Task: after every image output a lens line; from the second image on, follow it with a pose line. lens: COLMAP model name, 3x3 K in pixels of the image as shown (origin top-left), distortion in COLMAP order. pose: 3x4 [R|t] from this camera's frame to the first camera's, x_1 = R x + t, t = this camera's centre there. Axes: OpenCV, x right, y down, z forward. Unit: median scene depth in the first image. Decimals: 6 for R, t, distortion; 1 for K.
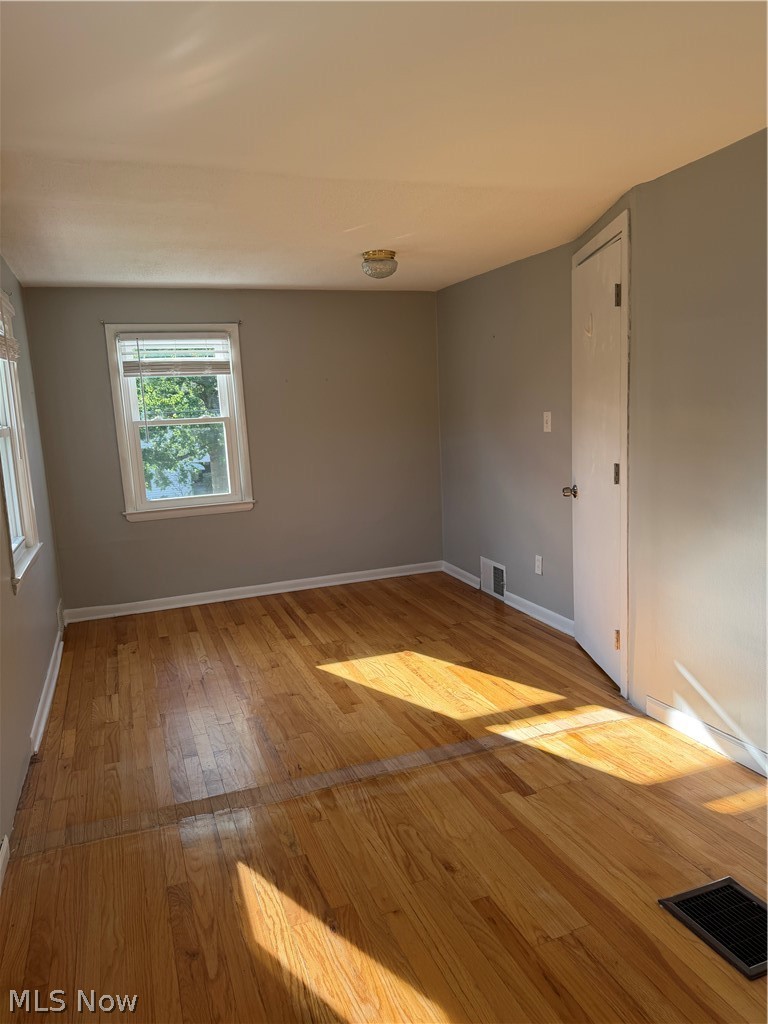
lens RADIAL K [[715.6, 0, 384.1], [0, 715.6, 513.0], [0, 0, 1]] dist [0.069160, -0.107496]
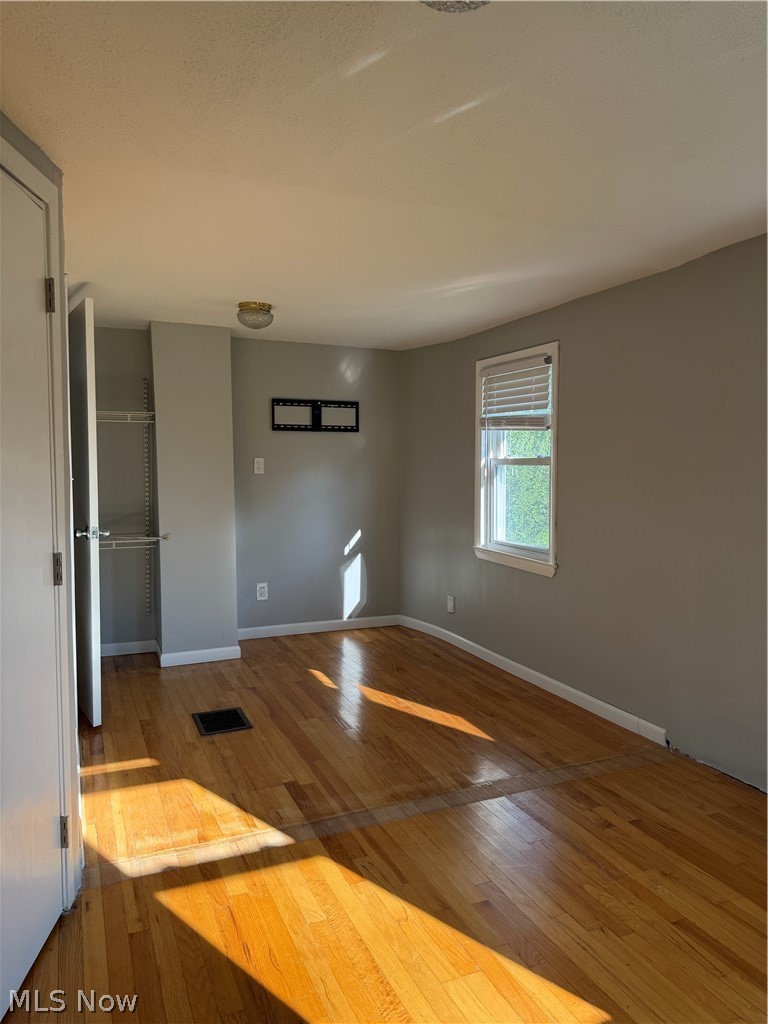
lens RADIAL K [[715.6, 0, 383.7], [0, 715.6, 511.0], [0, 0, 1]] dist [0.069160, -0.107496]
pose [[-0.997264, 0.056627, -0.047513, 0.074520], [0.045670, 0.977416, 0.206330, -0.266933], [0.058124, 0.203596, -0.977328, 1.961626]]
